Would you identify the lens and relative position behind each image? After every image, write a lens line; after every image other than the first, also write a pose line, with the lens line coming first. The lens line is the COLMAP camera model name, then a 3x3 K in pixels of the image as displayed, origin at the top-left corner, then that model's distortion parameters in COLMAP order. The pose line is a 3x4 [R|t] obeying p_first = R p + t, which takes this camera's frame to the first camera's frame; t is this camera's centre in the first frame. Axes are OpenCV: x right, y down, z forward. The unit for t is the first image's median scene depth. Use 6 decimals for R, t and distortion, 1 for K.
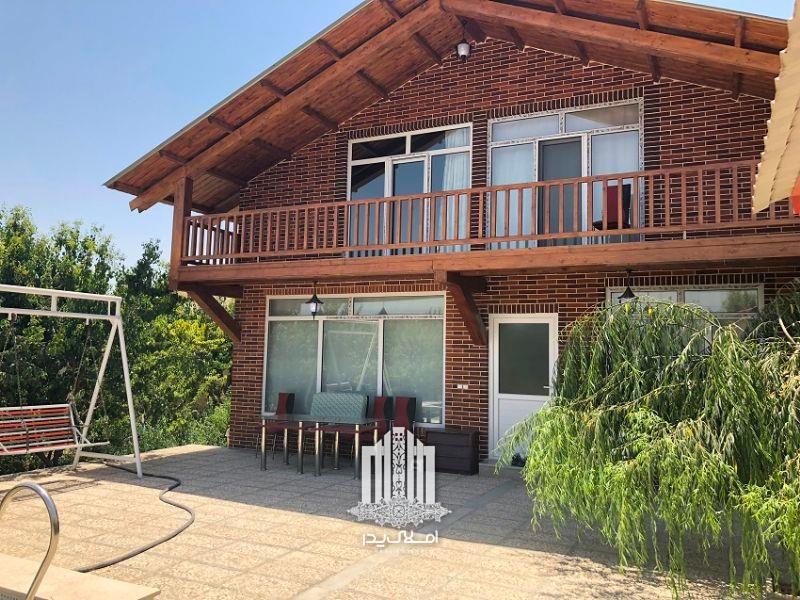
lens RADIAL K [[664.1, 0, 395.3], [0, 664.1, 299.9], [0, 0, 1]] dist [0.029184, -0.013979]
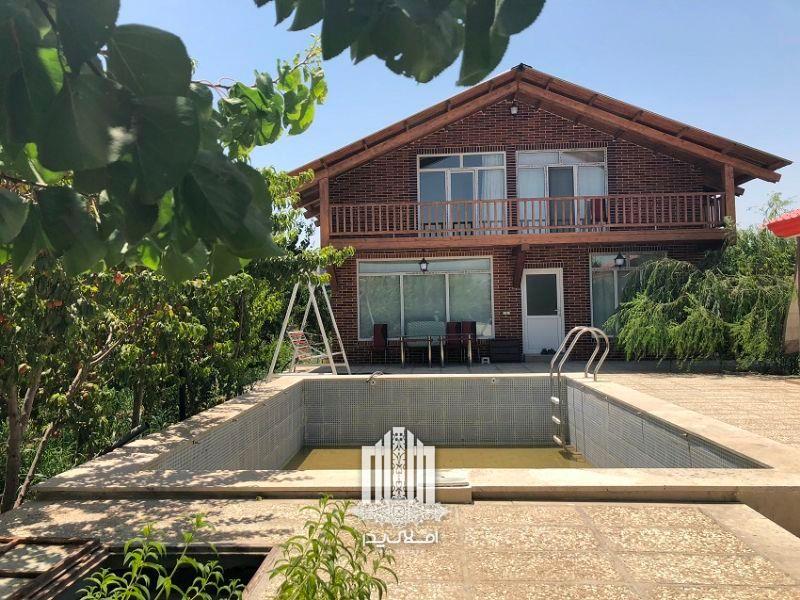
lens RADIAL K [[664.1, 0, 396.0], [0, 664.1, 298.2], [0, 0, 1]] dist [0.029184, -0.013979]
pose [[0.921890, -0.028419, 0.386407, -0.802681], [0.007722, 0.998456, 0.055010, -0.000334], [-0.387374, -0.047730, 0.920686, -0.427918]]
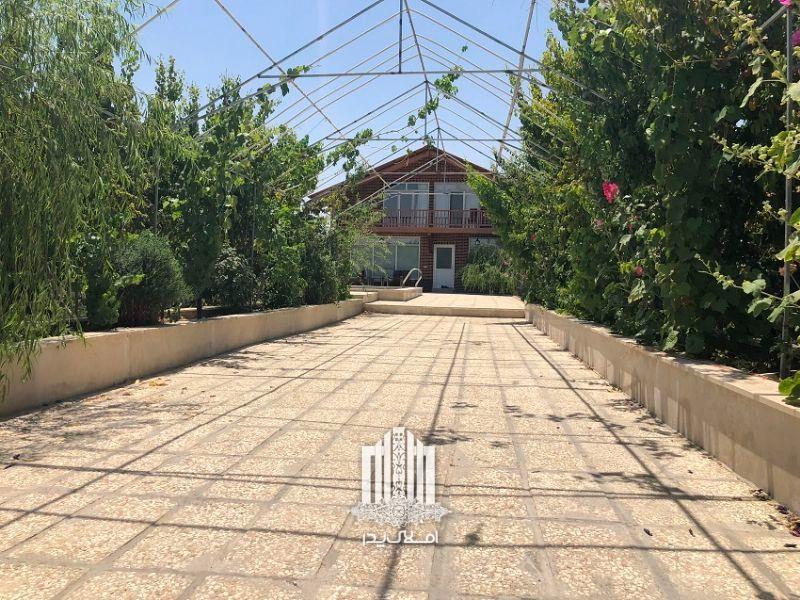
lens RADIAL K [[664.1, 0, 399.5], [0, 664.1, 298.8], [0, 0, 1]] dist [0.029184, -0.013979]
pose [[0.943553, -0.001516, 0.331218, -1.097743], [-0.035038, 0.993922, 0.104363, -0.048592], [-0.329363, -0.110077, 0.937765, -2.028662]]
